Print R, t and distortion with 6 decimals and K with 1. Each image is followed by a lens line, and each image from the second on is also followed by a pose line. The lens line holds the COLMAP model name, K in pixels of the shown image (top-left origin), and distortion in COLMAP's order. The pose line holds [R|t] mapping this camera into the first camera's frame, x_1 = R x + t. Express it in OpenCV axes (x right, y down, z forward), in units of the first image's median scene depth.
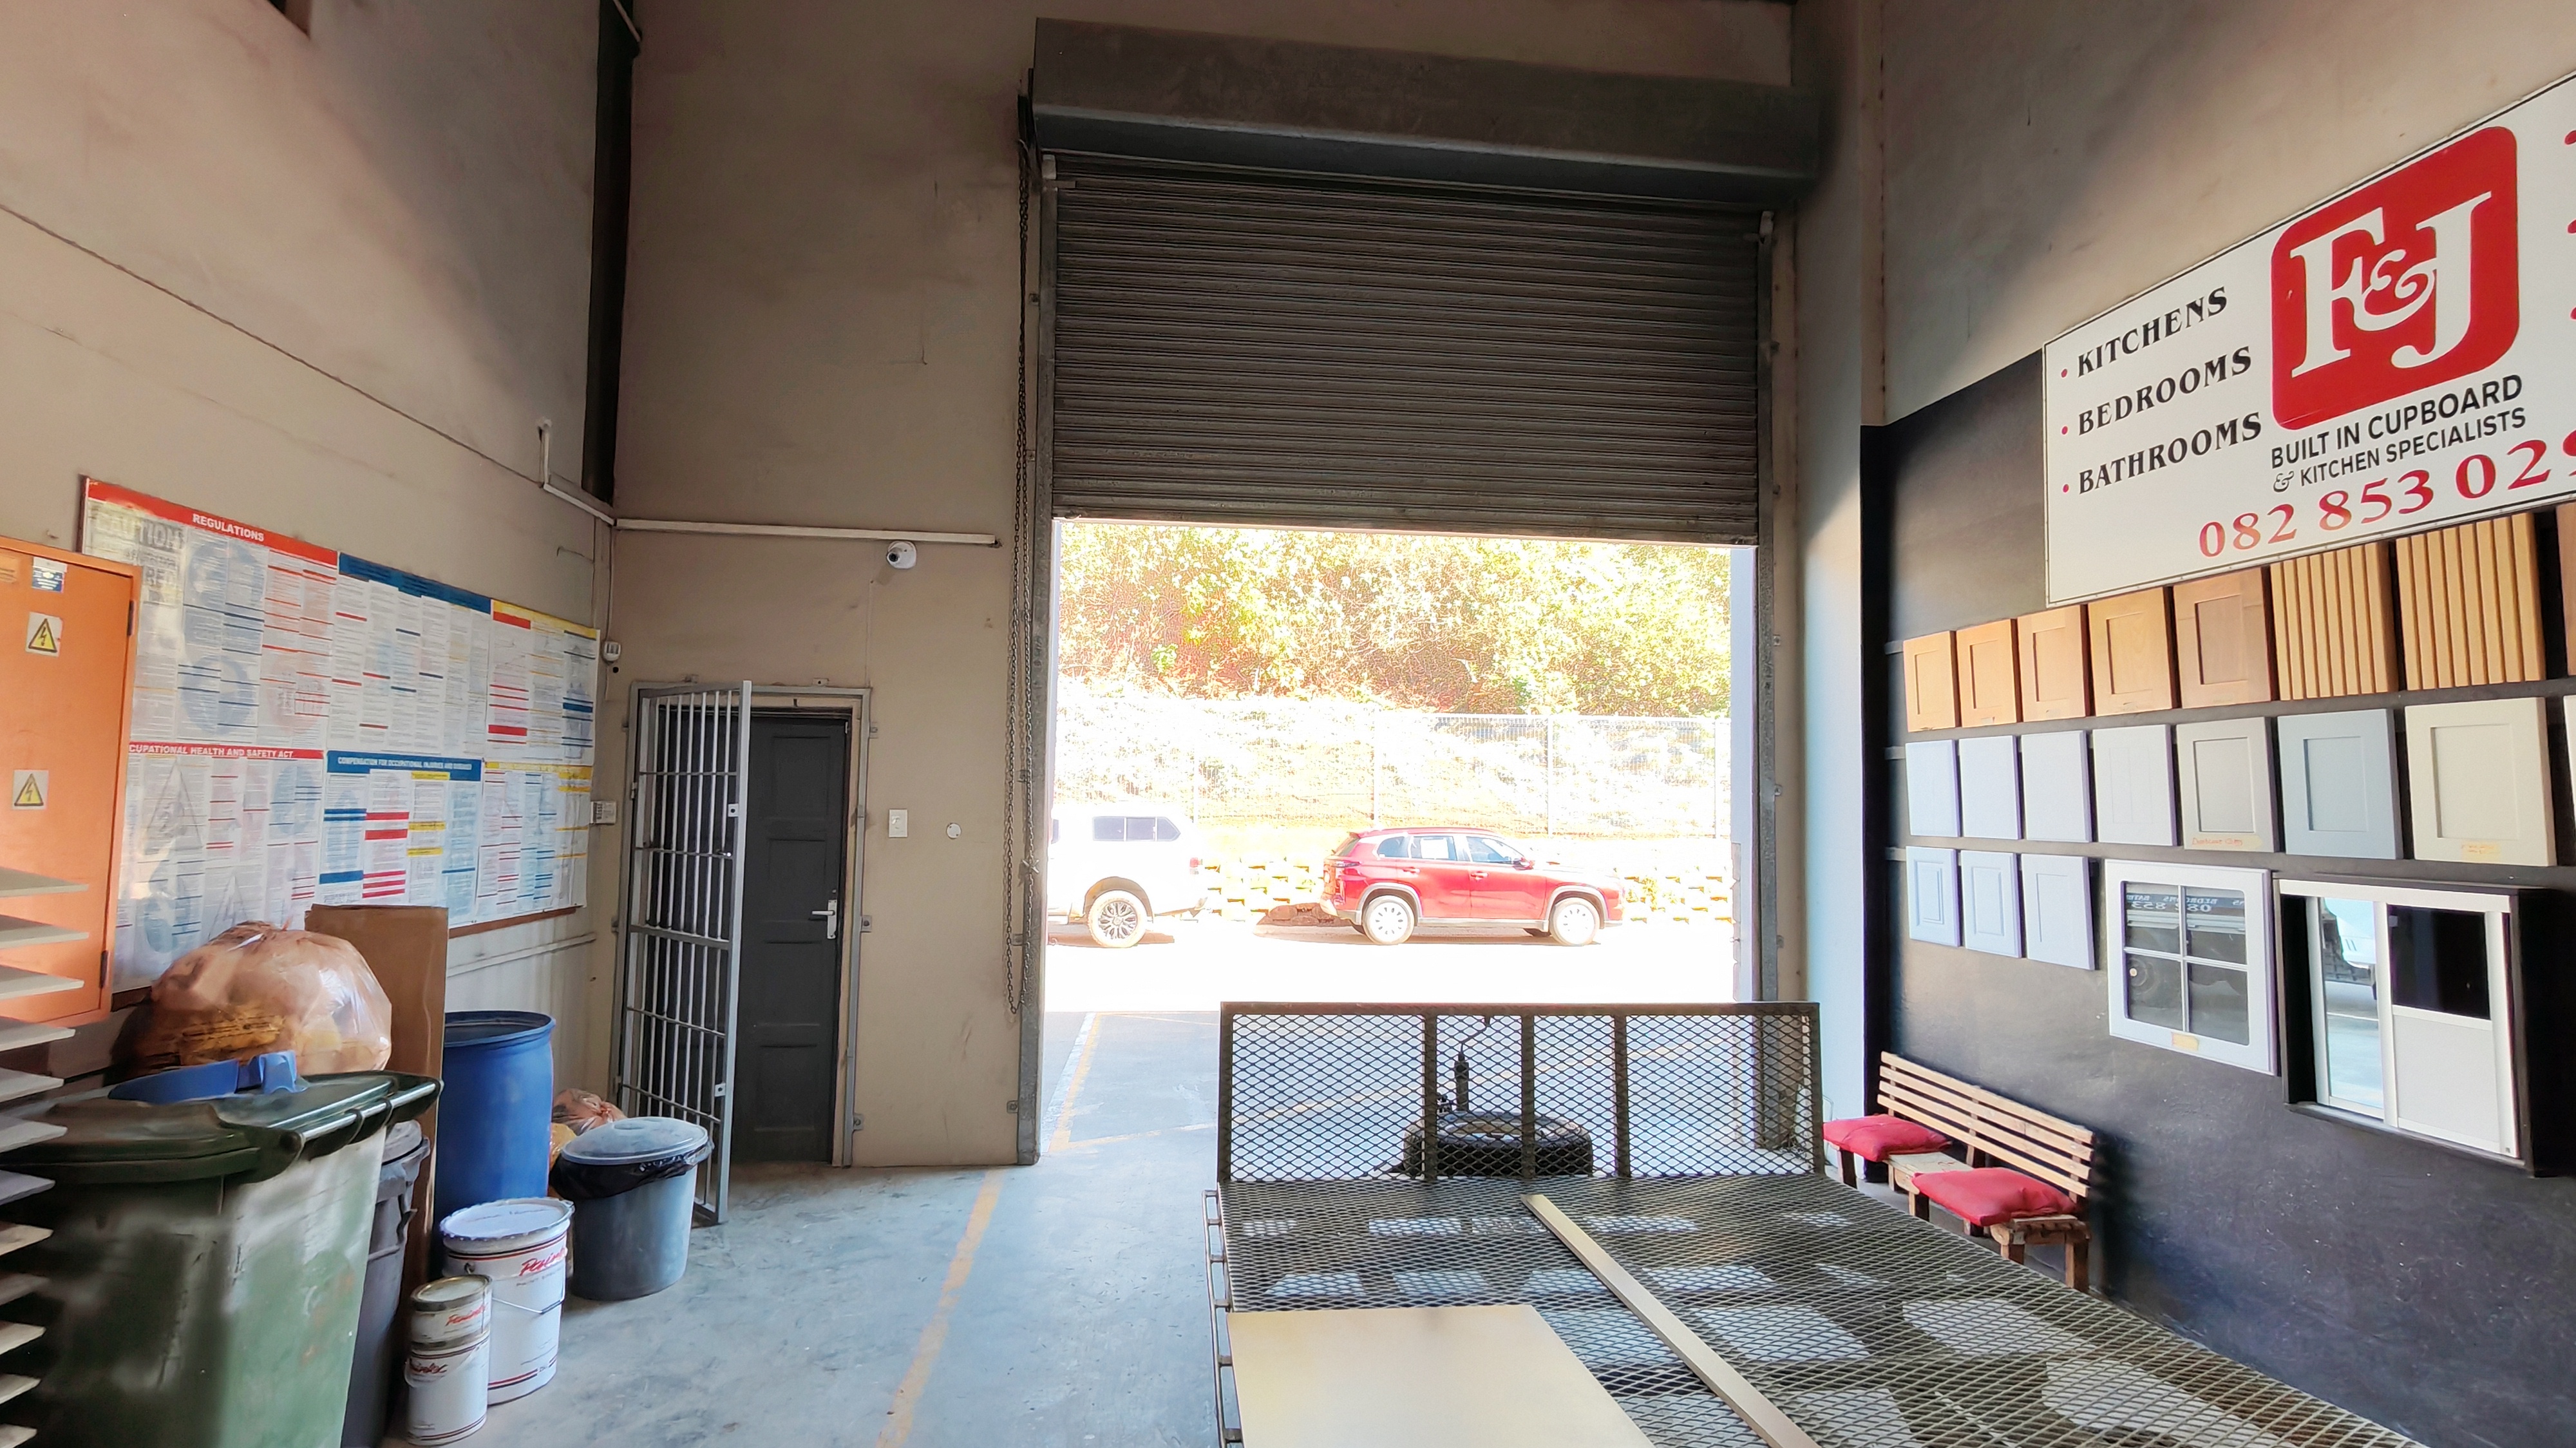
lens RADIAL K [[1176.5, 0, 1292.4], [0, 1176.5, 738.7], [0, 0, 1]] dist [-0.003947, 0.001777]
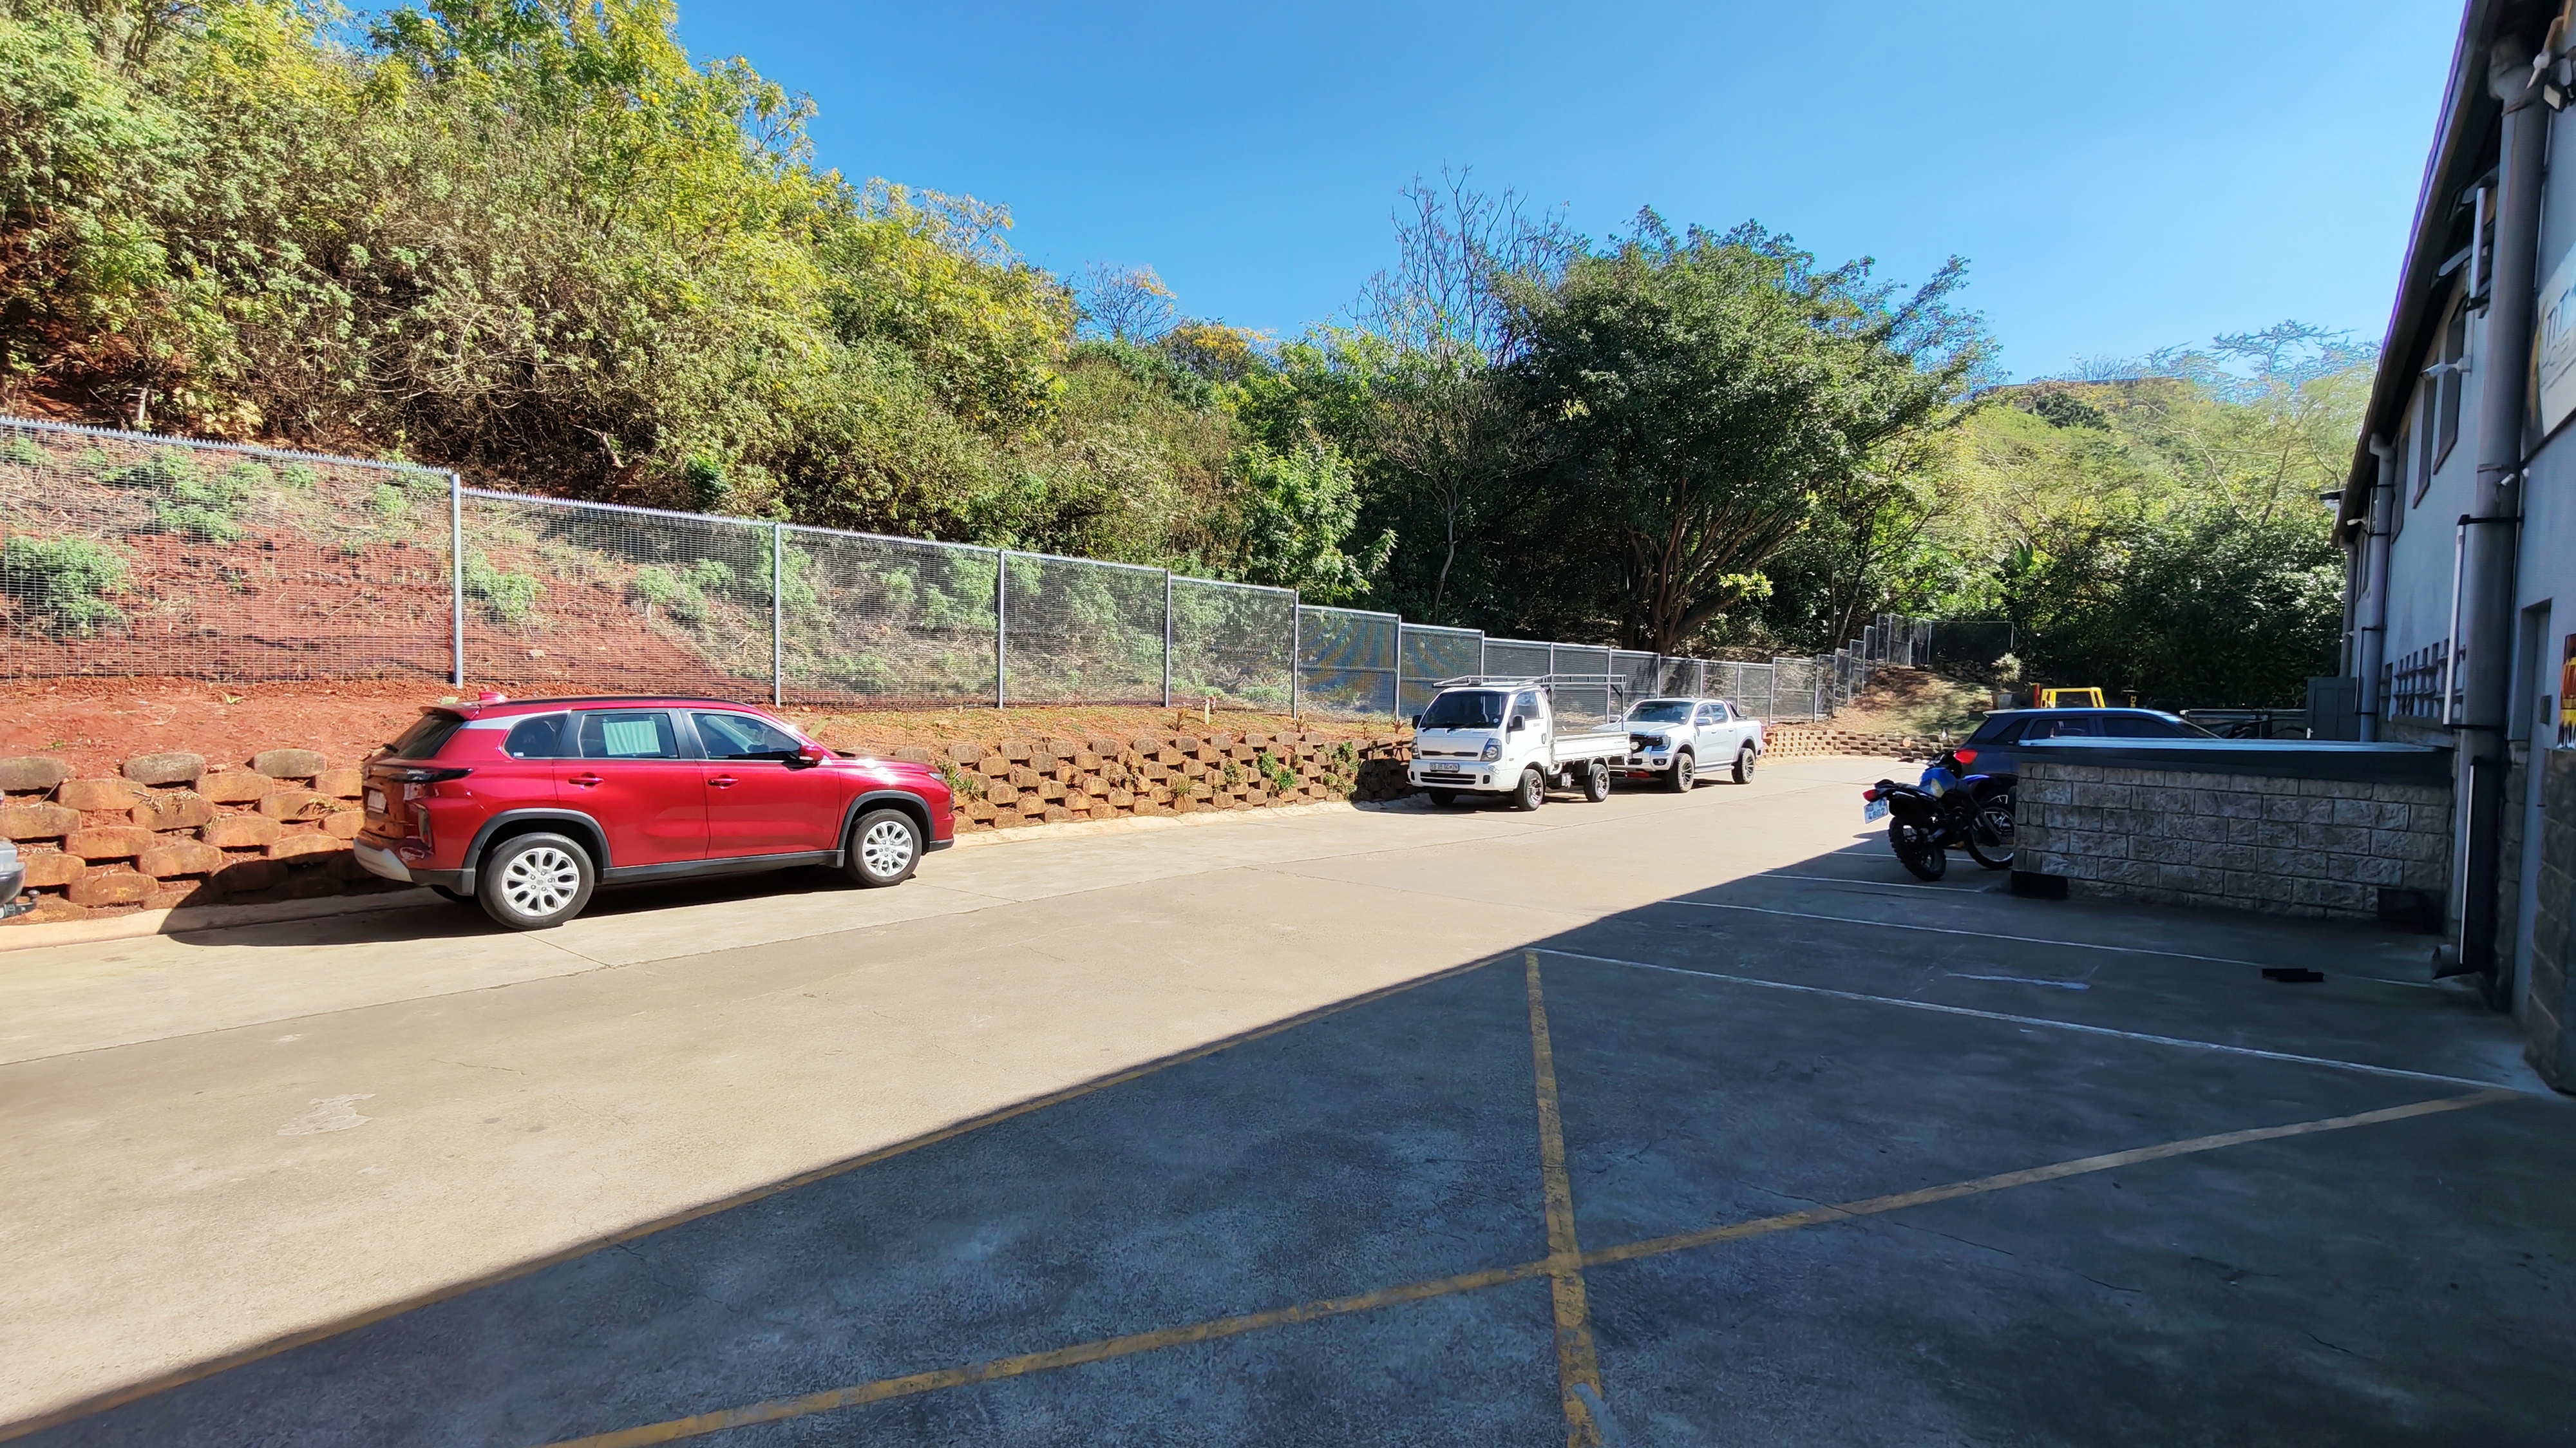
lens RADIAL K [[1176.5, 0, 1288.5], [0, 1176.5, 731.4], [0, 0, 1]] dist [-0.003947, 0.001777]
pose [[0.732065, -0.027558, 0.680677, -0.073456], [-0.048686, 0.994510, 0.092626, 0.077625], [-0.679493, -0.100948, 0.726704, 1.190598]]
